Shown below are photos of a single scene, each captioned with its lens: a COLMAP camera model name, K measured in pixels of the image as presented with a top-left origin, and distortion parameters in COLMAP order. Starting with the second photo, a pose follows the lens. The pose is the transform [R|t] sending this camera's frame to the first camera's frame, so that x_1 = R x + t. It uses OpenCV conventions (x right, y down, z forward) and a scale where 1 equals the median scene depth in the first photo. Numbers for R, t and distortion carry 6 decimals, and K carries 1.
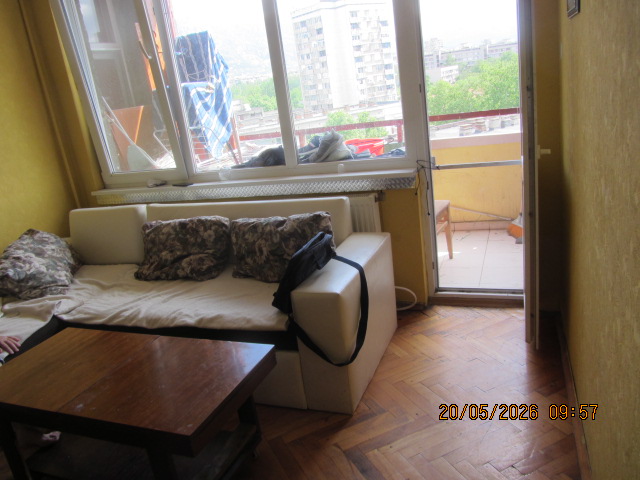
lens RADIAL K [[531.0, 0, 320.0], [0, 531.0, 240.0], [0, 0, 1]] dist [-0.000257, -0.000813]
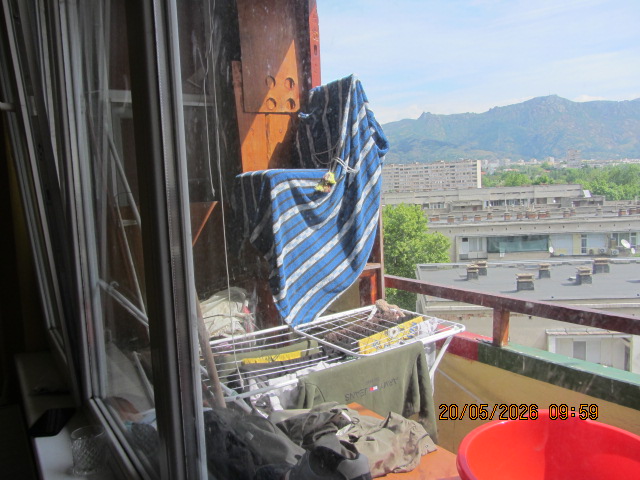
lens RADIAL K [[531.0, 0, 320.0], [0, 531.0, 240.0], [0, 0, 1]] dist [-0.000257, -0.000813]
pose [[0.819566, 0.159090, -0.550457, 0.069399], [-0.232950, 0.970217, -0.066428, -0.193936], [0.523495, 0.182671, 0.832217, 0.575113]]
